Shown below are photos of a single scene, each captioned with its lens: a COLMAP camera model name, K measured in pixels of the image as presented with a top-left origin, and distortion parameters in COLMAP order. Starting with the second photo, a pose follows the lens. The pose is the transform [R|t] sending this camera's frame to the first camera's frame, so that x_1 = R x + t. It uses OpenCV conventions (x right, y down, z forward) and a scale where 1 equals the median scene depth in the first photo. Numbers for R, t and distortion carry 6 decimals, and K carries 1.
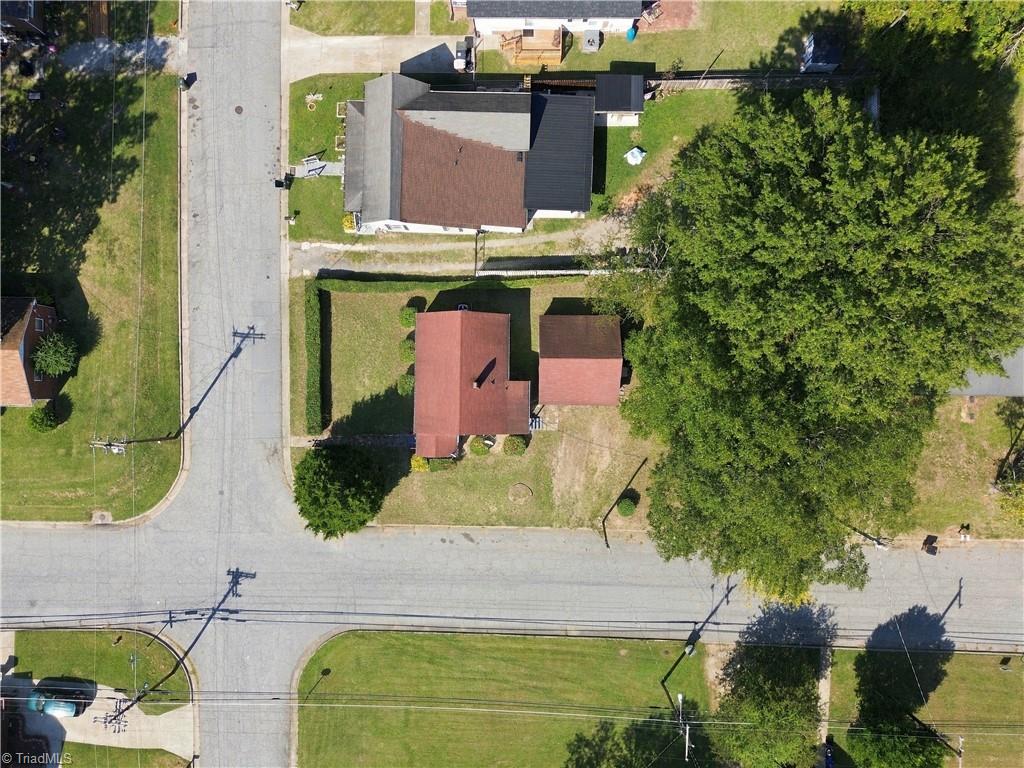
lens RADIAL K [[725.0, 0, 513.5], [0, 725.0, 383.2], [0, 0, 1]] dist [0.067323, -0.061781]
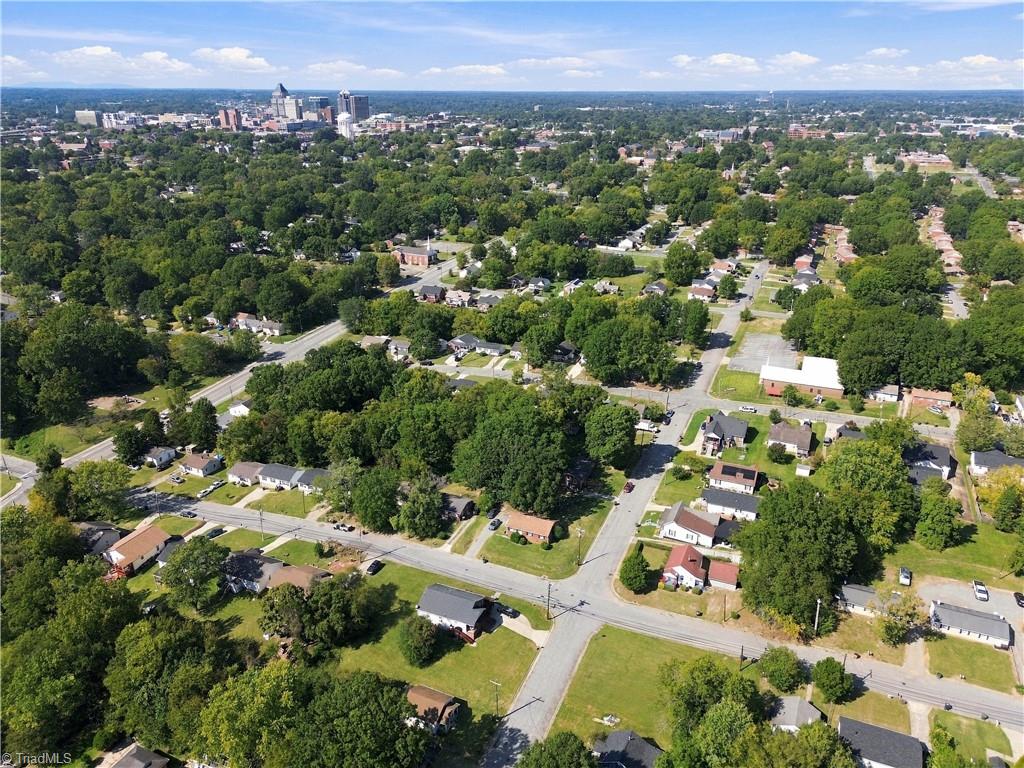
lens RADIAL K [[725.0, 0, 513.5], [0, 725.0, 383.2], [0, 0, 1]] dist [0.067323, -0.061781]
pose [[0.919617, 0.156015, -0.360505, 0.238172], [-0.392805, 0.358070, -0.847048, 2.391006], [-0.003066, 0.920568, 0.390571, -0.812375]]
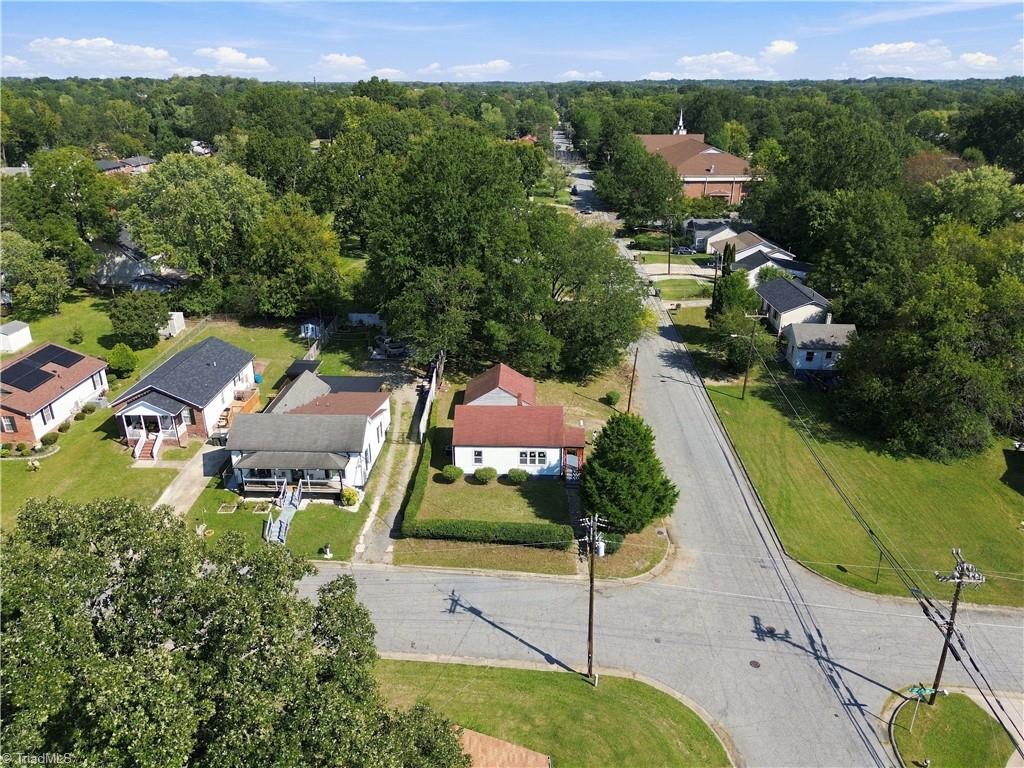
lens RADIAL K [[725.0, 0, 513.5], [0, 725.0, 383.2], [0, 0, 1]] dist [0.067323, -0.061781]
pose [[0.015066, -0.374906, 0.926940, -1.012748], [0.999778, 0.019280, -0.008453, 0.001416], [-0.014702, 0.926862, 0.375114, 0.474032]]
